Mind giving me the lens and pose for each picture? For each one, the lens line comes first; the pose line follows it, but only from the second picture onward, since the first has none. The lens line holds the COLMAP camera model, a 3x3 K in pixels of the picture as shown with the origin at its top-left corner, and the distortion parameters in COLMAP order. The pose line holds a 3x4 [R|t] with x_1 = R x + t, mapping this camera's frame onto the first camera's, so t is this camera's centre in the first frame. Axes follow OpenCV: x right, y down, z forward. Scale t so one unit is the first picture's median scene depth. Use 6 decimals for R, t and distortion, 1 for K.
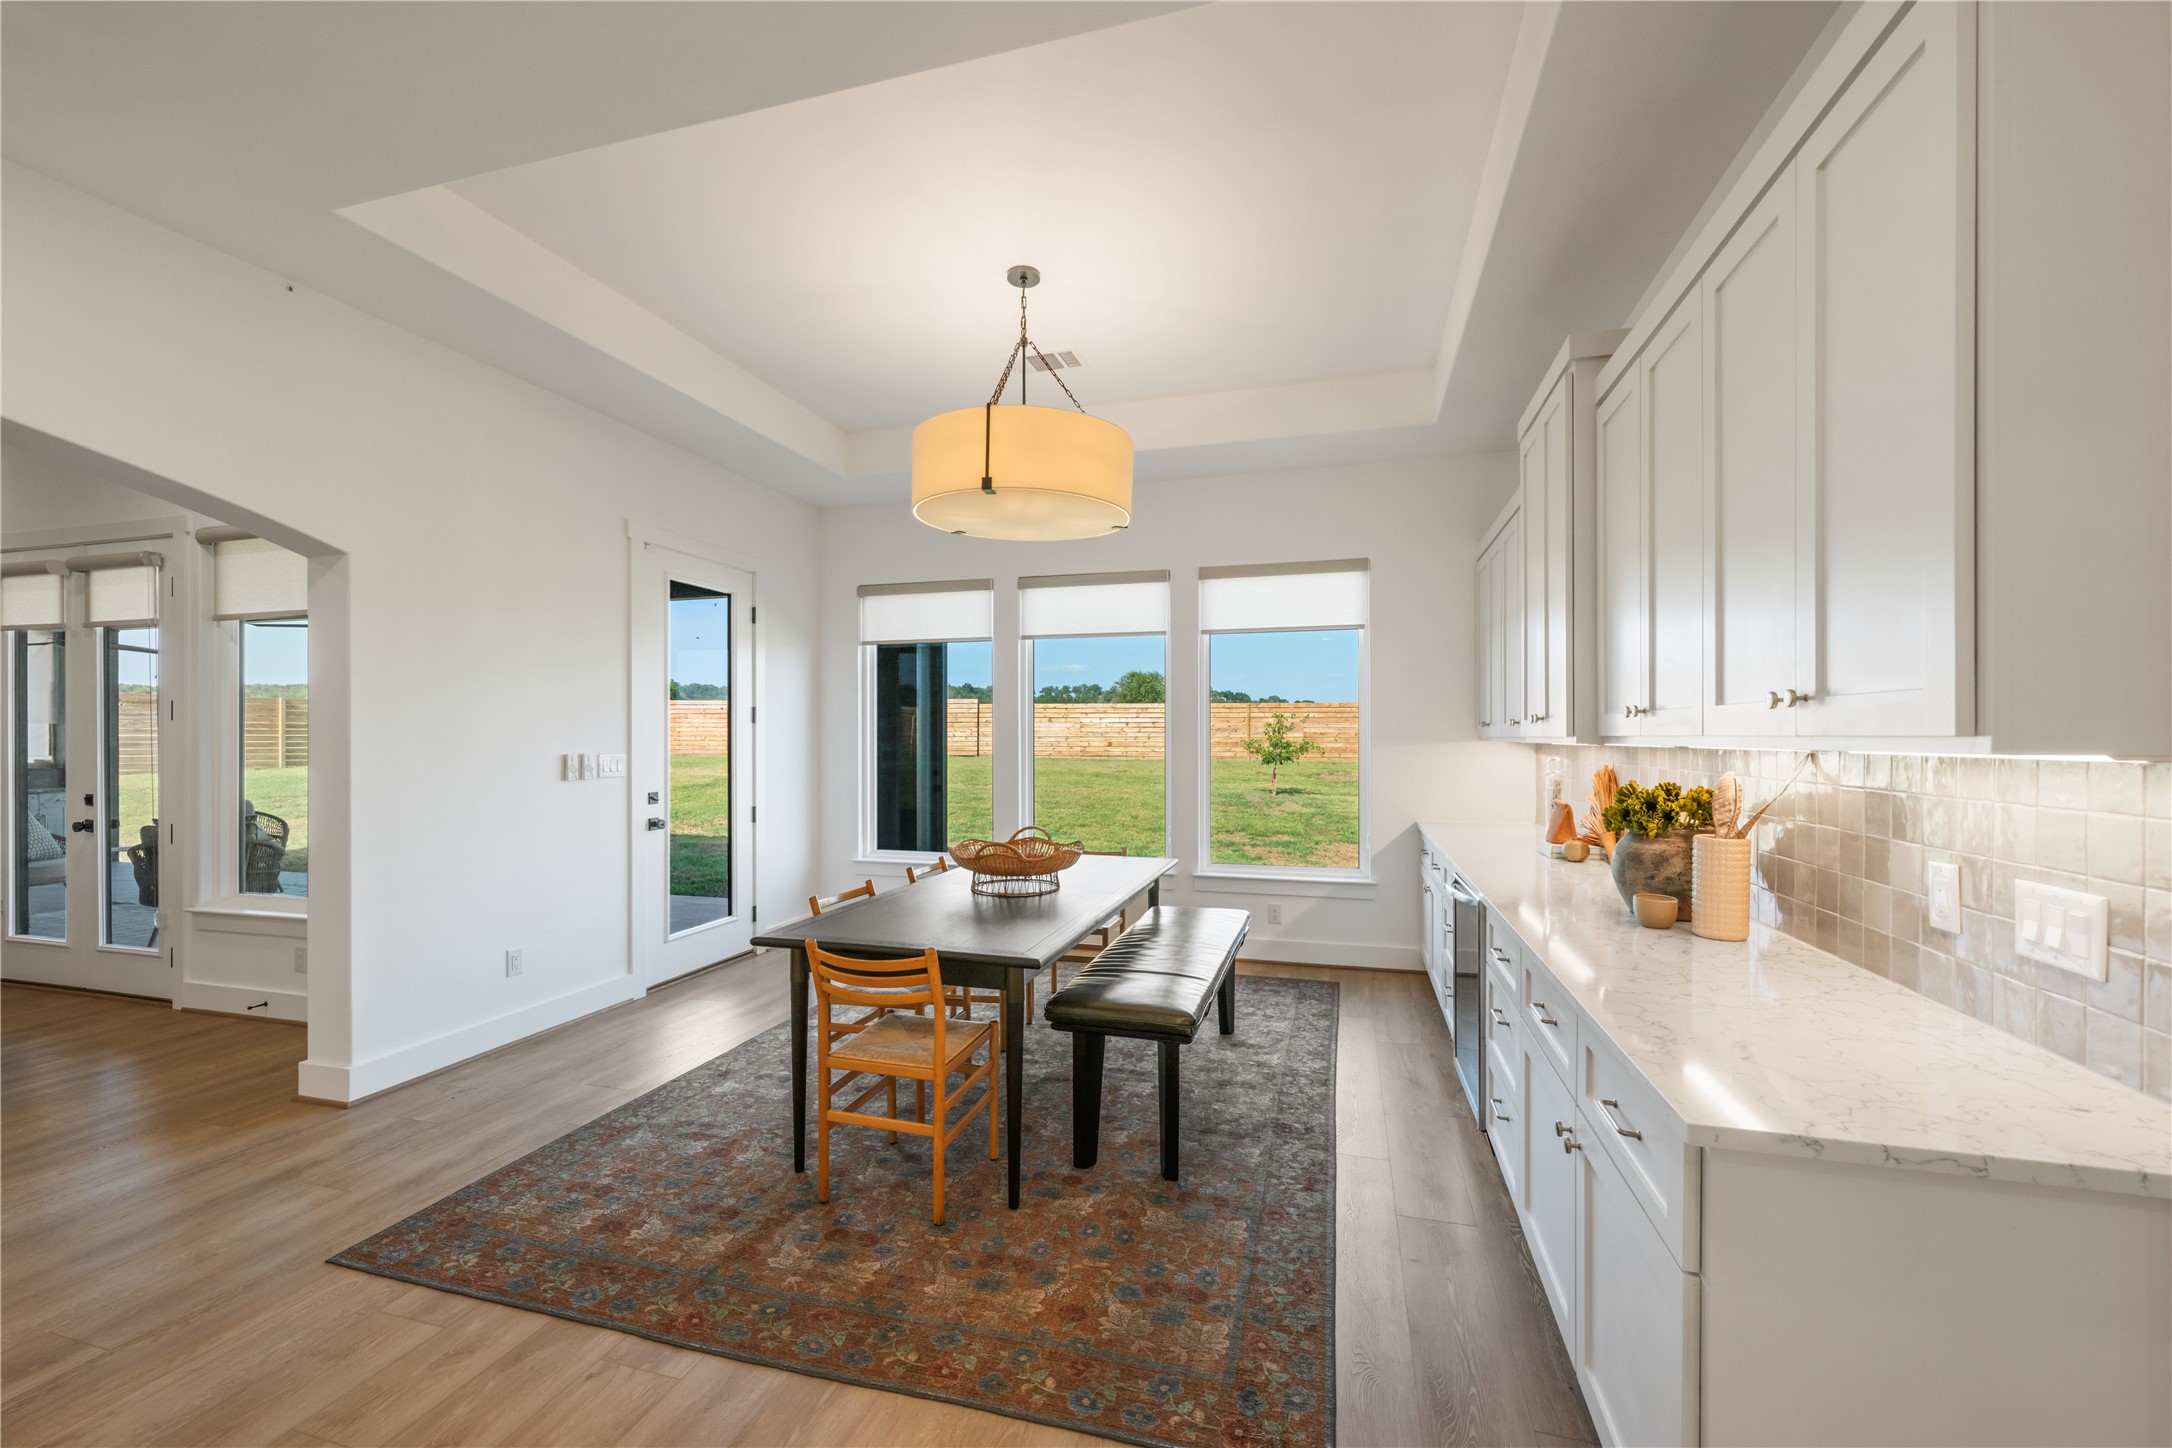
lens RADIAL K [[869.7, 0, 1091.4], [0, 869.7, 730.0], [0, 0, 1]] dist [0.000713, 0.000007]
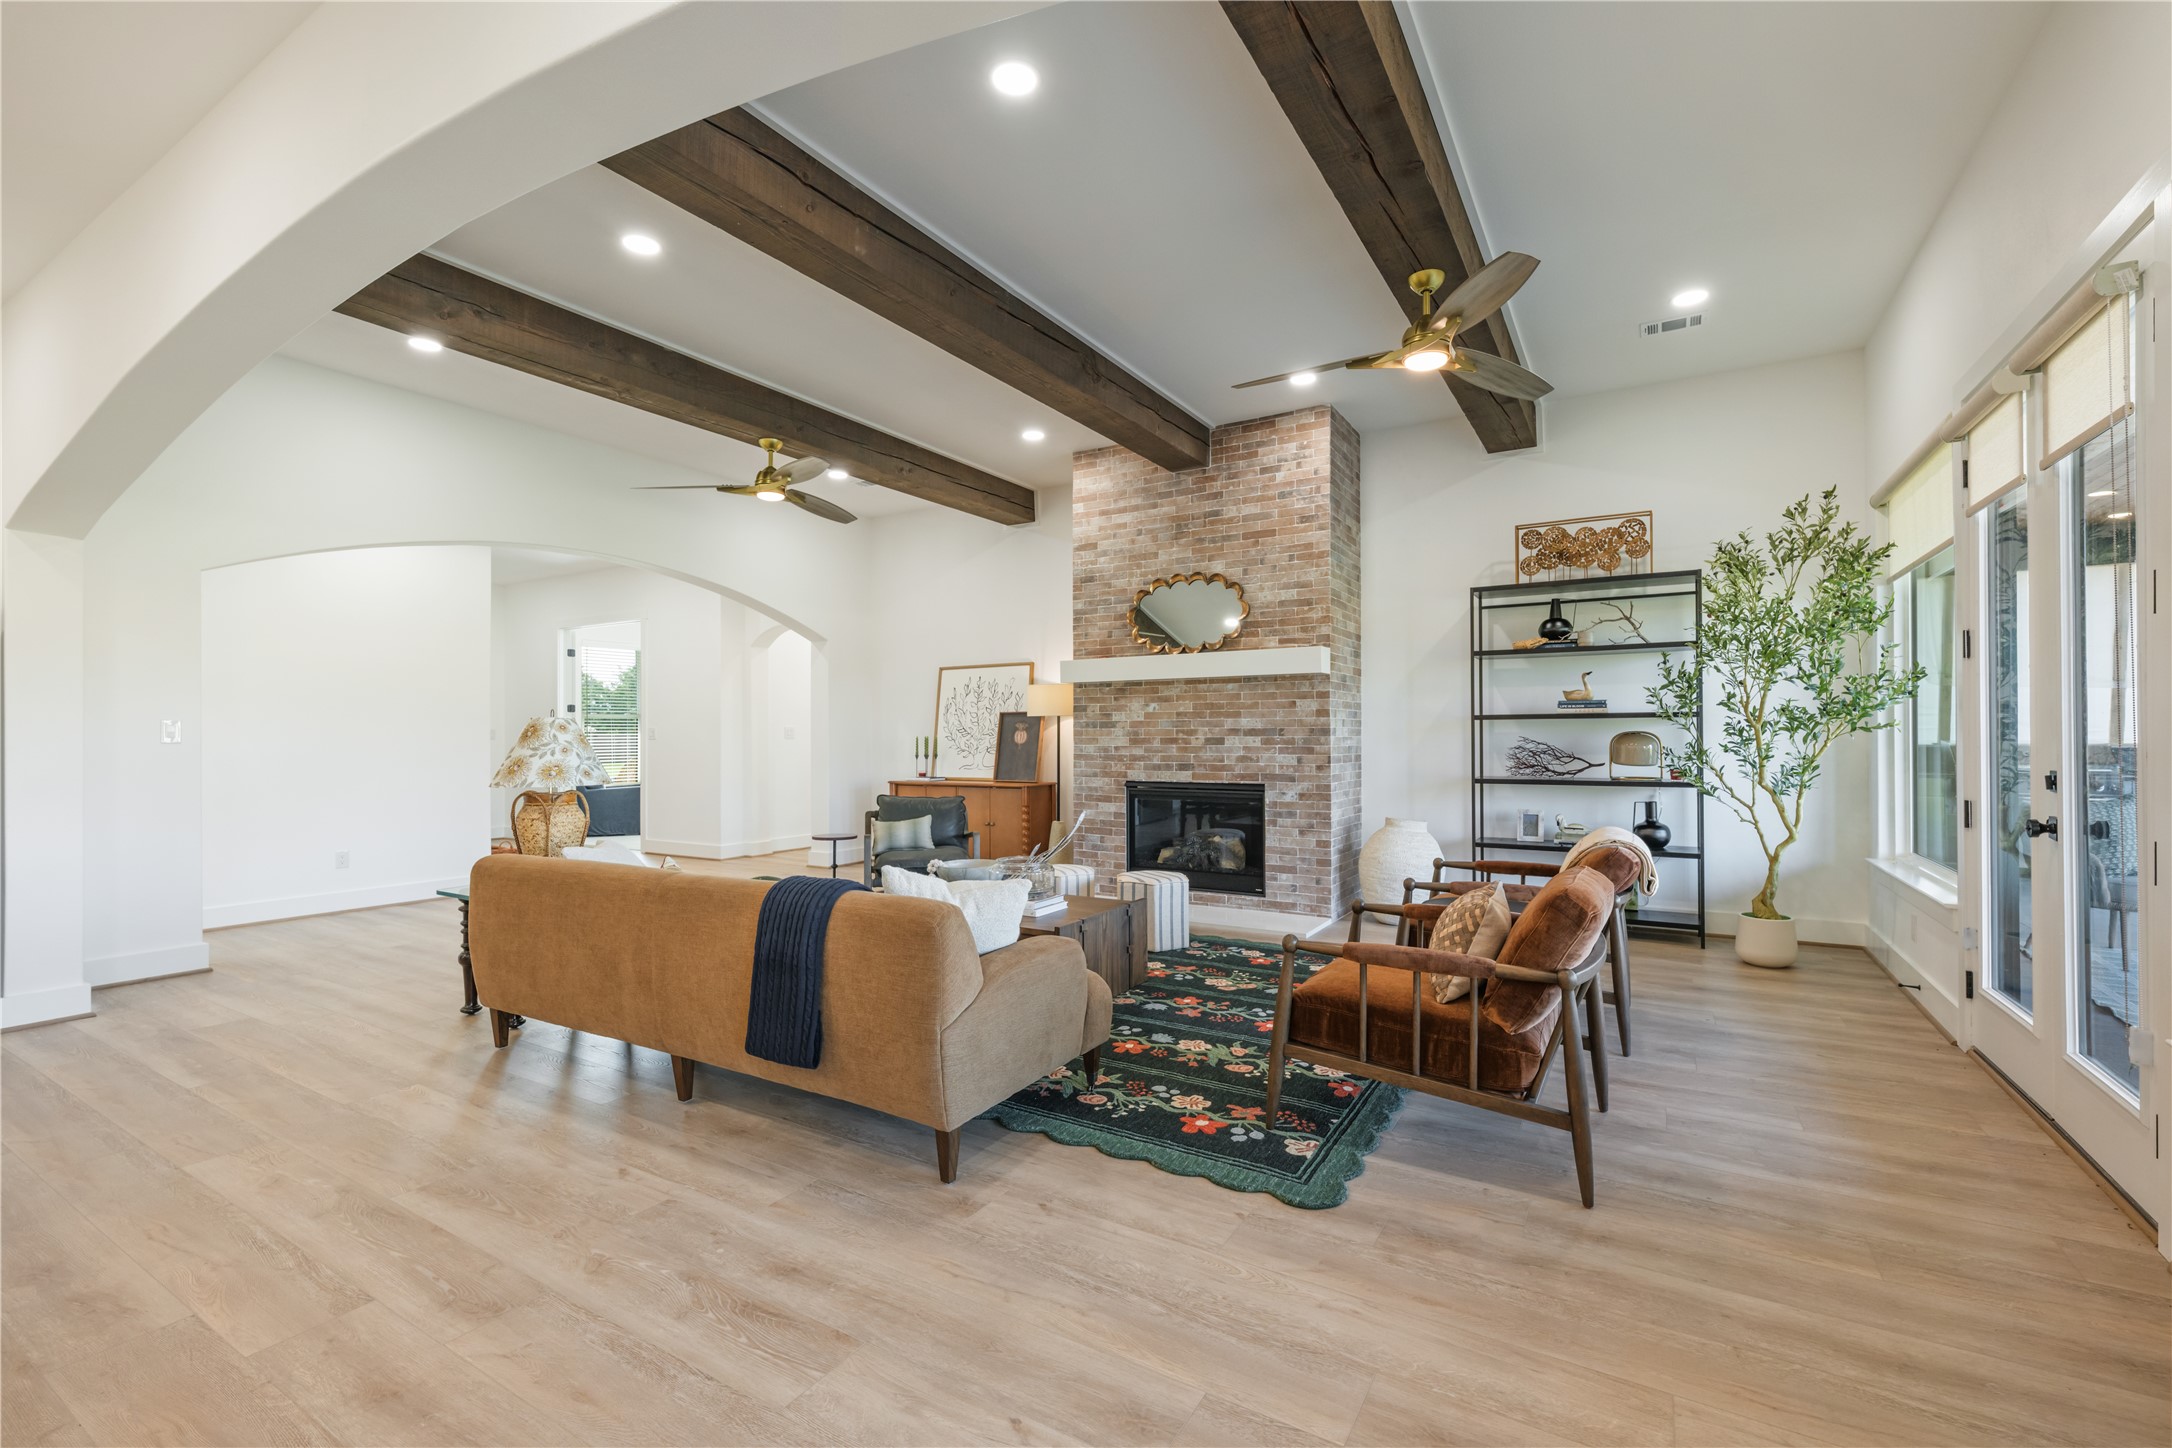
lens RADIAL K [[928.4, 0, 1086.0], [0, 928.4, 724.0], [0, 0, 1]] dist [0.000408, -0.000026]
pose [[-0.259606, -0.007882, -0.965682, -0.666885], [0.013010, 0.999847, -0.011658, 0.067583], [0.965627, -0.015590, -0.259464, 0.883411]]
